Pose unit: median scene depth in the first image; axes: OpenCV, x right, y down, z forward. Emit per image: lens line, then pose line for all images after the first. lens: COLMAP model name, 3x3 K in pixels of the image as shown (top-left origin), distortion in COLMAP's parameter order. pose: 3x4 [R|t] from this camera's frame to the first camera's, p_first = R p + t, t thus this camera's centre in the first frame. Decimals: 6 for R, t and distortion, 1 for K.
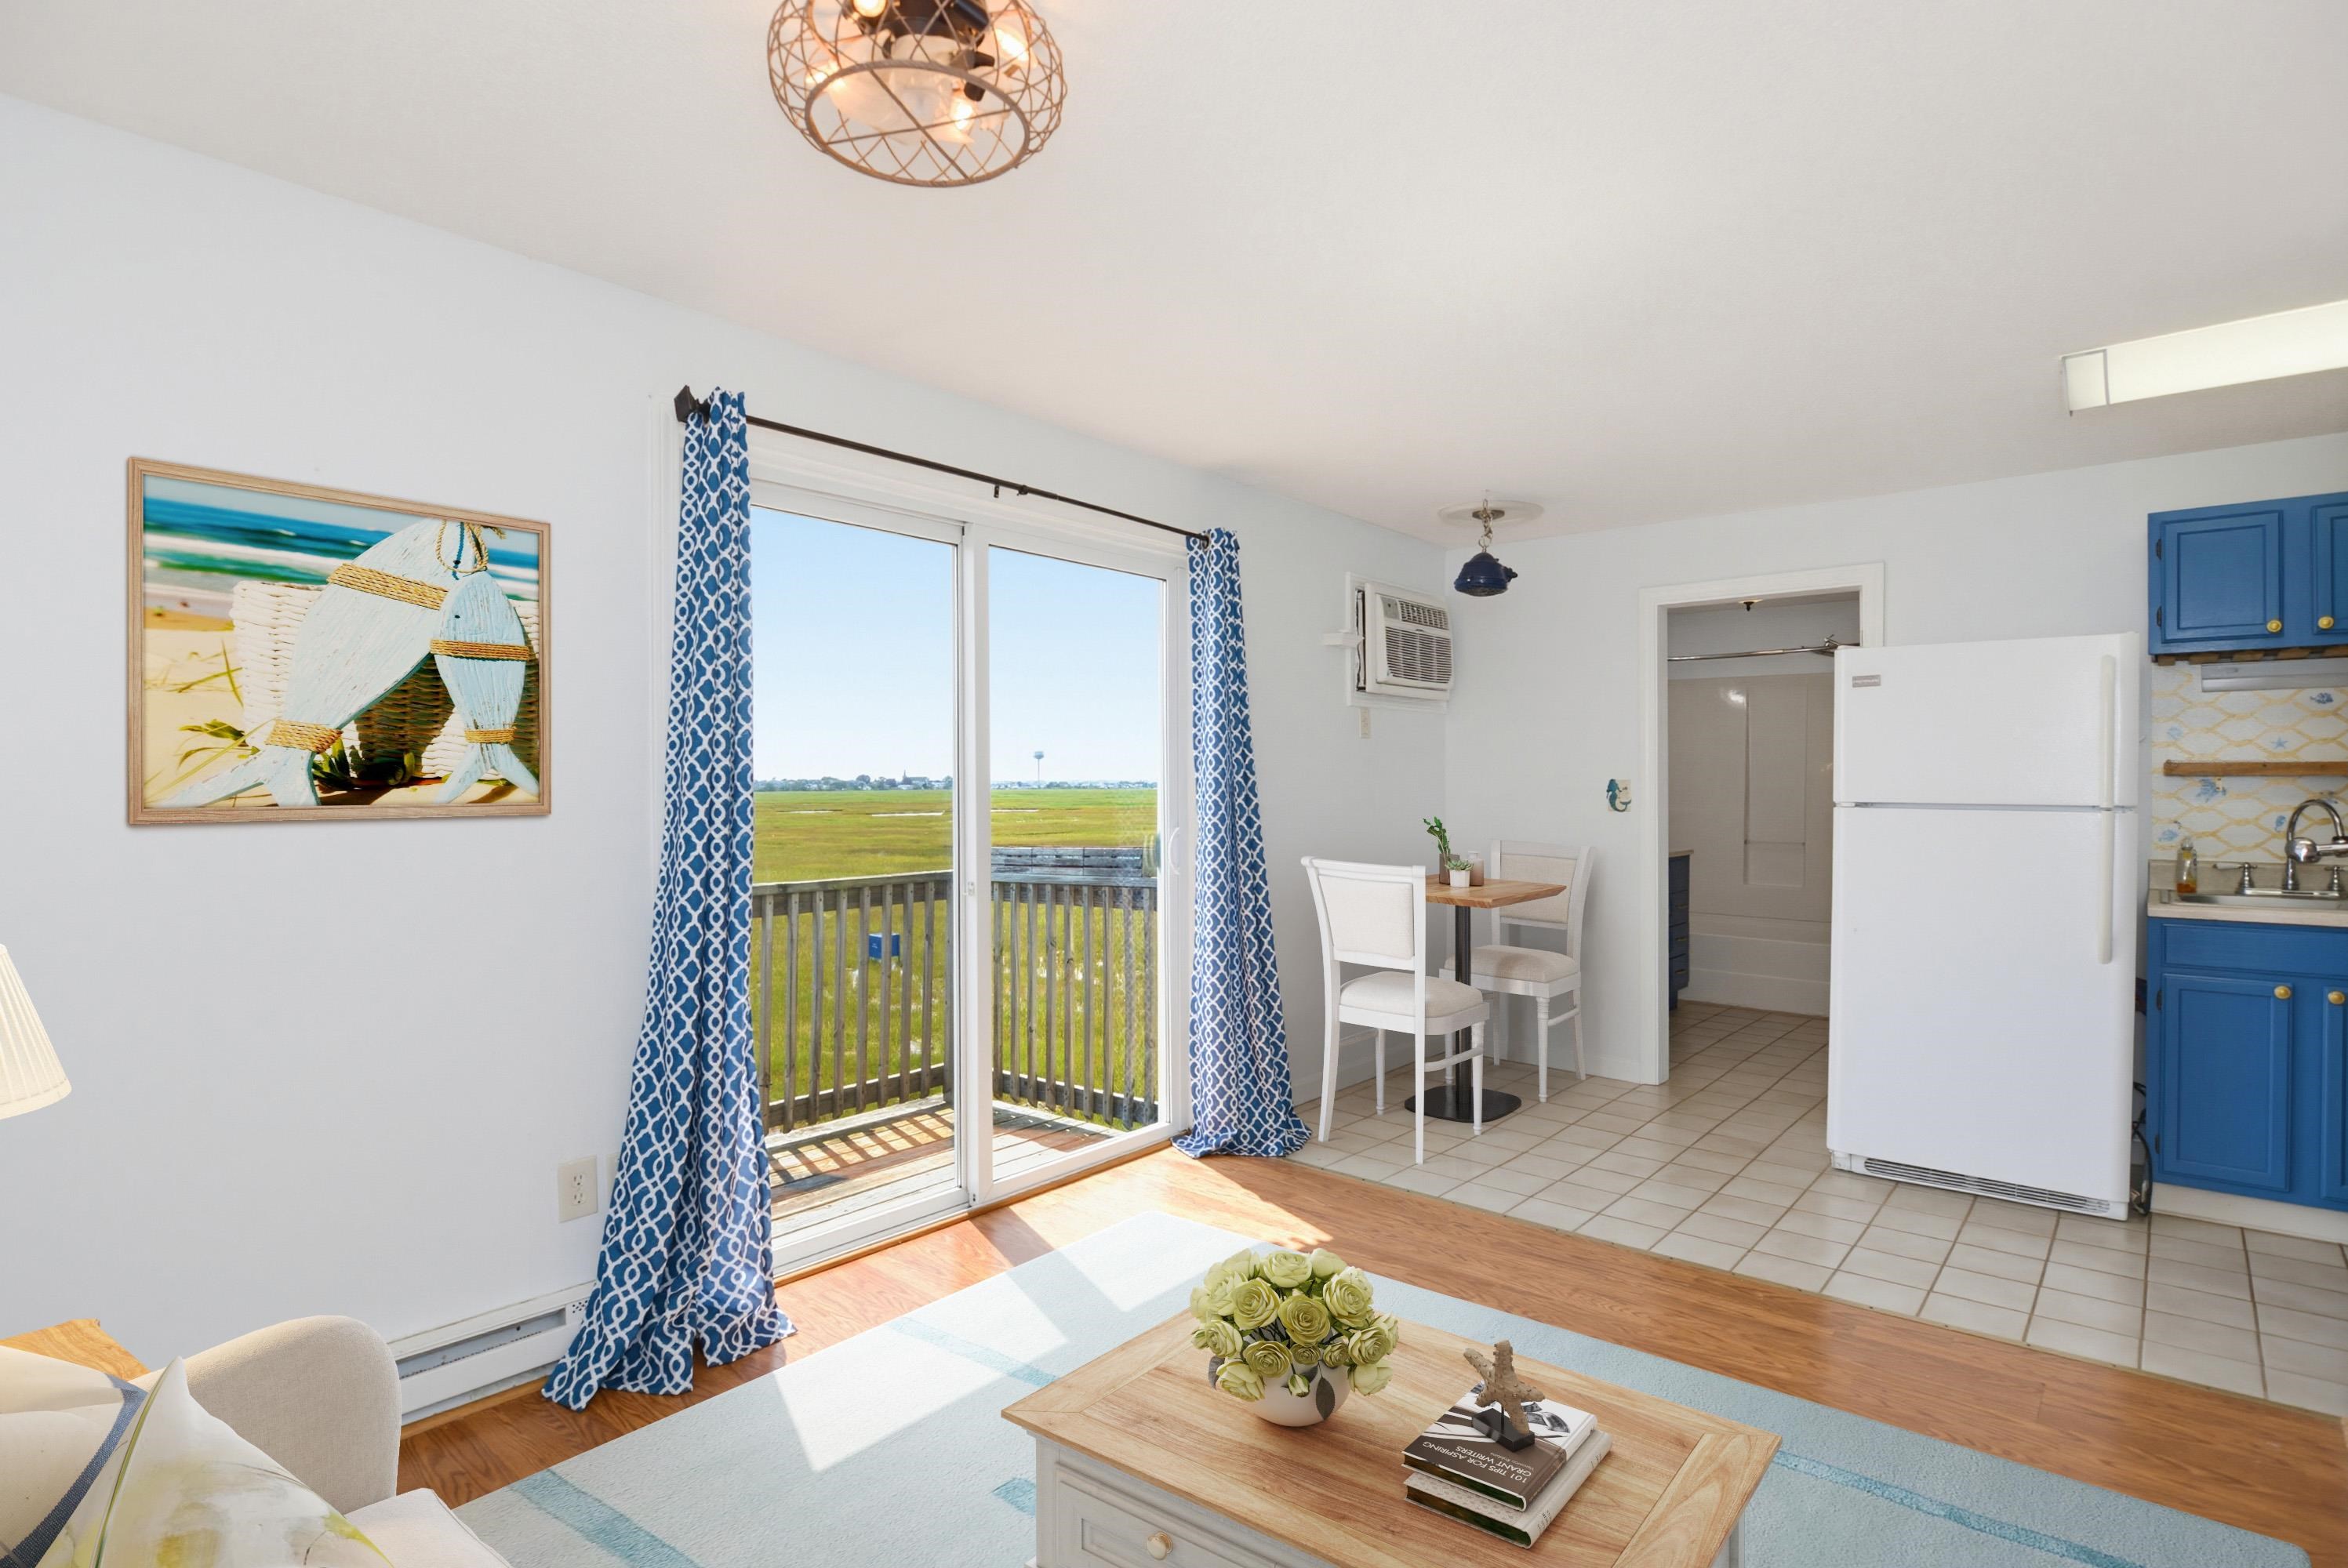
lens RADIAL K [[1171.0, 0, 1169.3], [0, 1171.0, 775.8], [0, 0, 1]] dist [-0.002170, -0.016752]
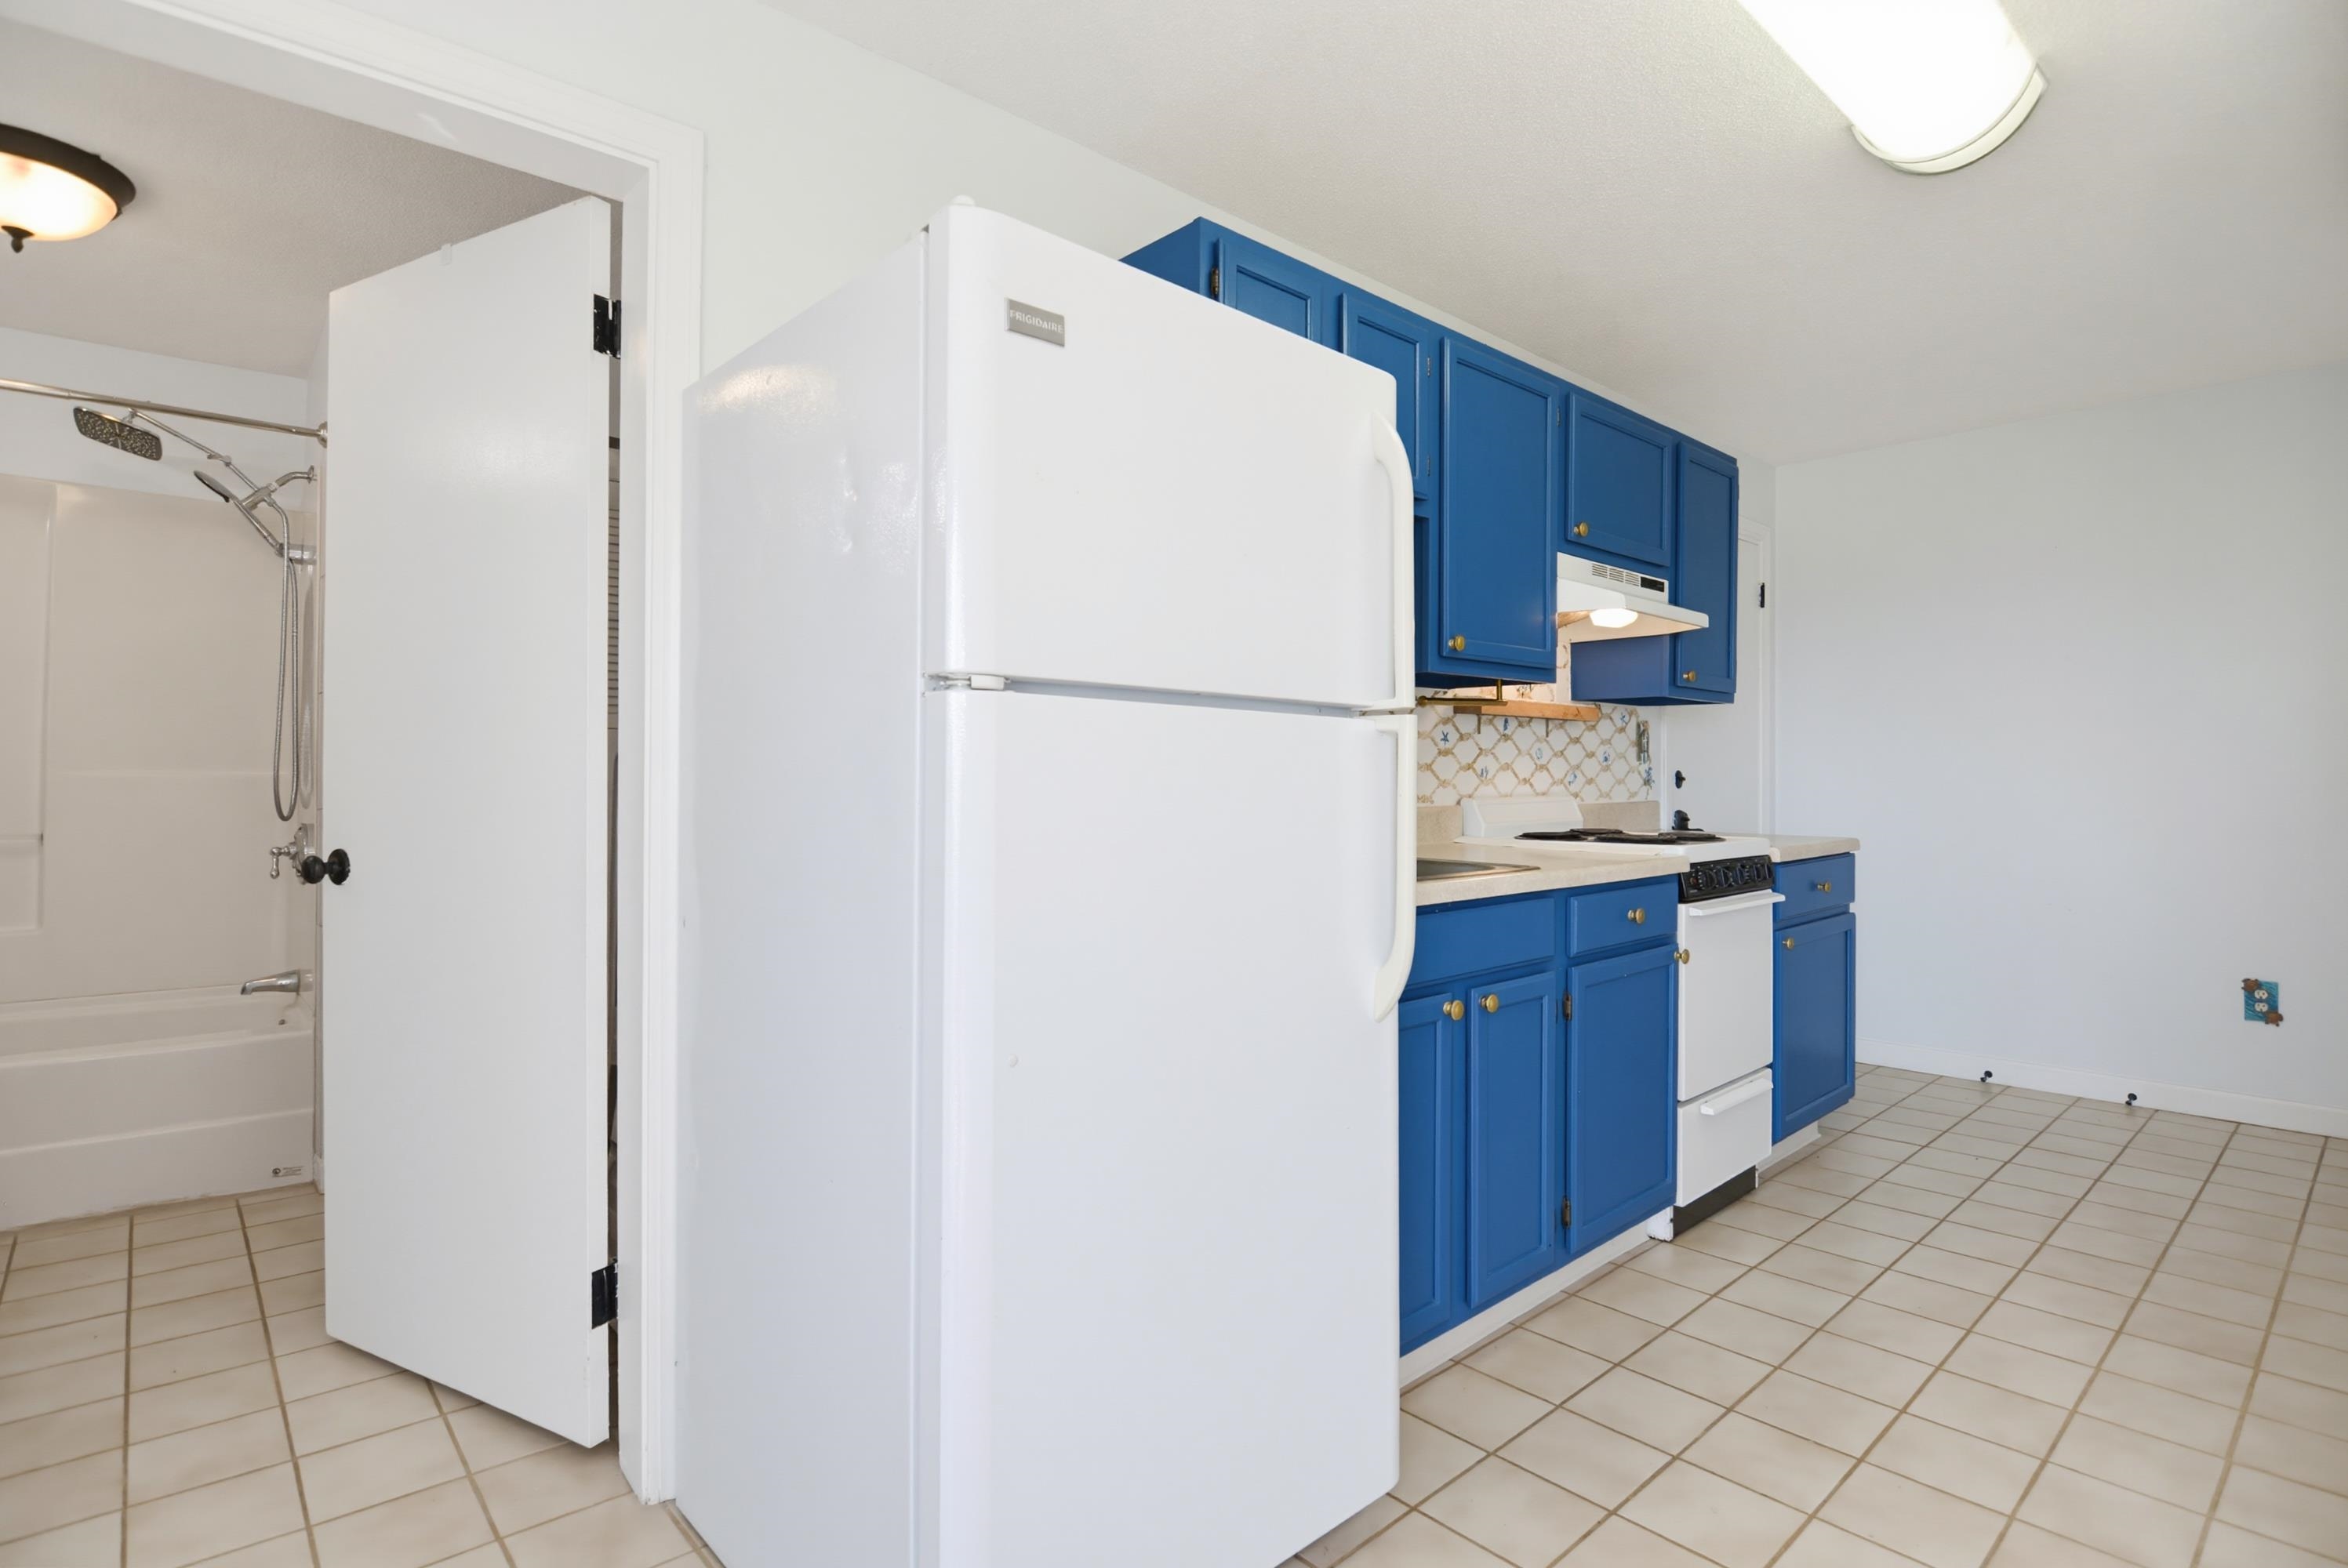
lens RADIAL K [[1157.3, 0, 1194.3], [0, 1157.3, 775.3], [0, 0, 1]] dist [-0.003766, -0.018736]
pose [[0.120844, 0.002126, 0.992669, 0.278326], [-0.009934, 0.999950, -0.000932, 0.053626], [-0.992622, -0.009748, 0.120859, 0.923948]]
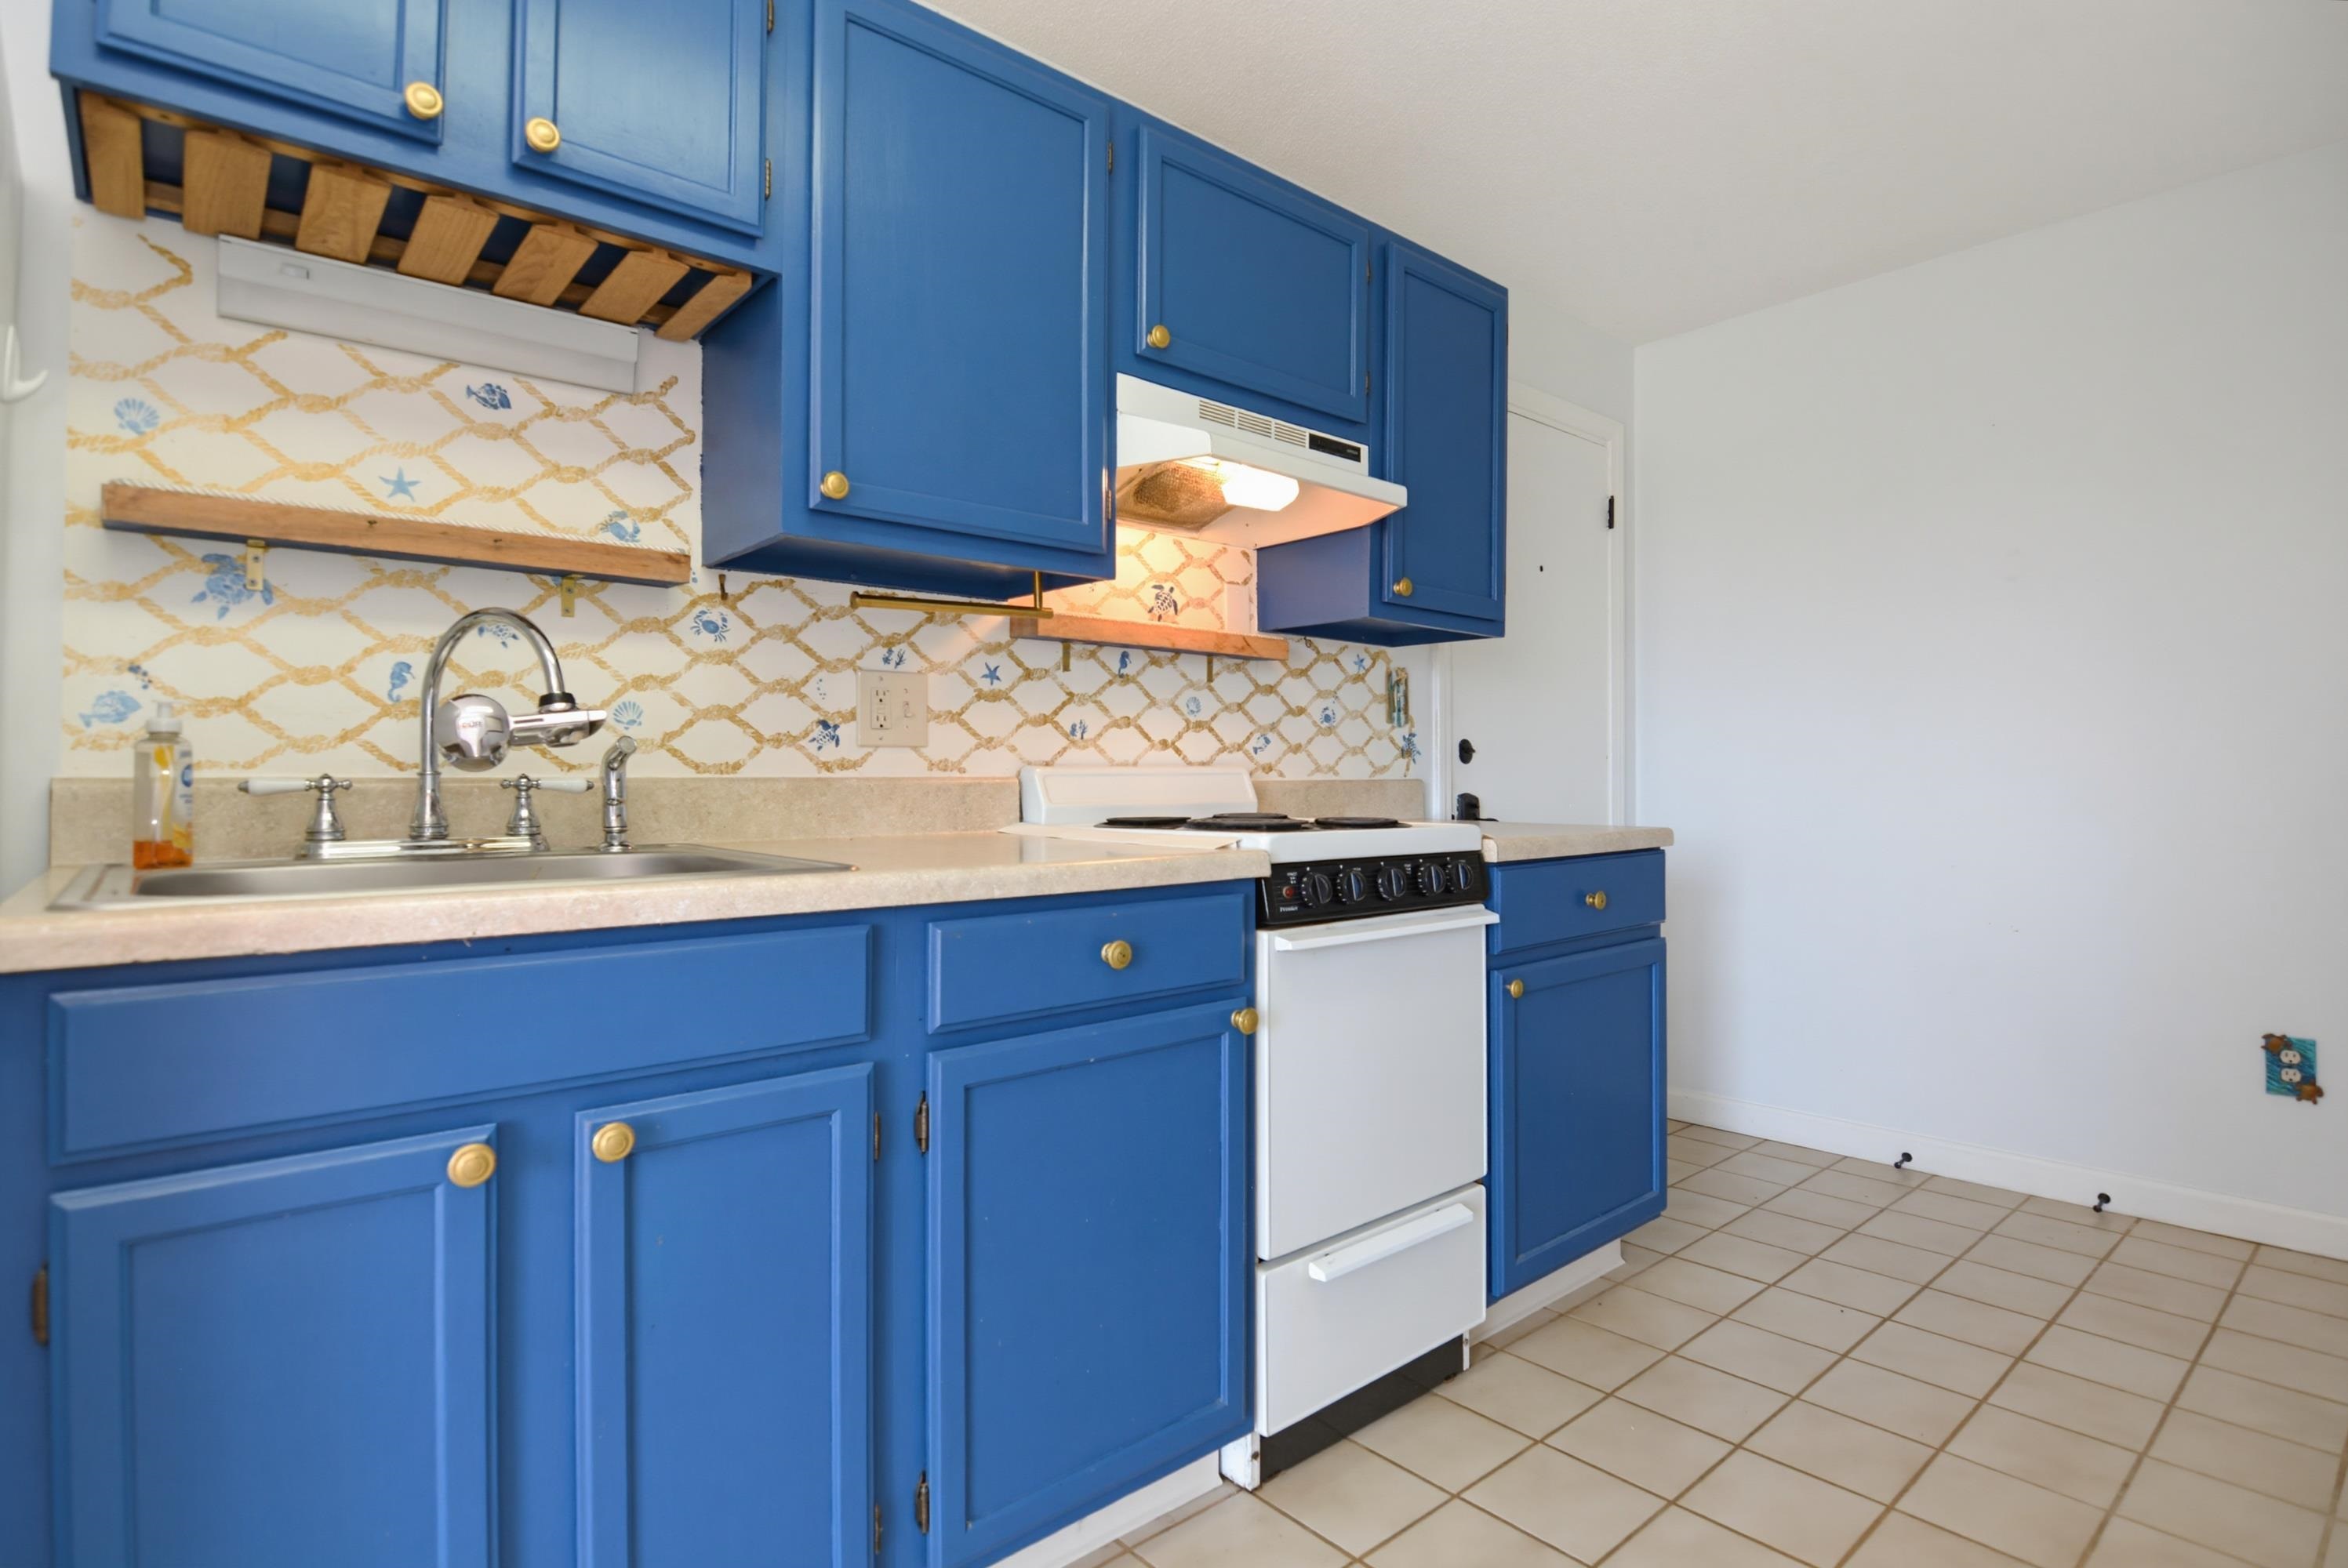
lens RADIAL K [[1171.0, 0, 1169.3], [0, 1171.0, 775.8], [0, 0, 1]] dist [-0.002170, -0.016752]
pose [[0.152817, 0.006565, 0.988233, 0.600769], [-0.005992, 0.999966, -0.005716, 0.075733], [-0.988236, -0.005048, 0.152851, 0.669741]]
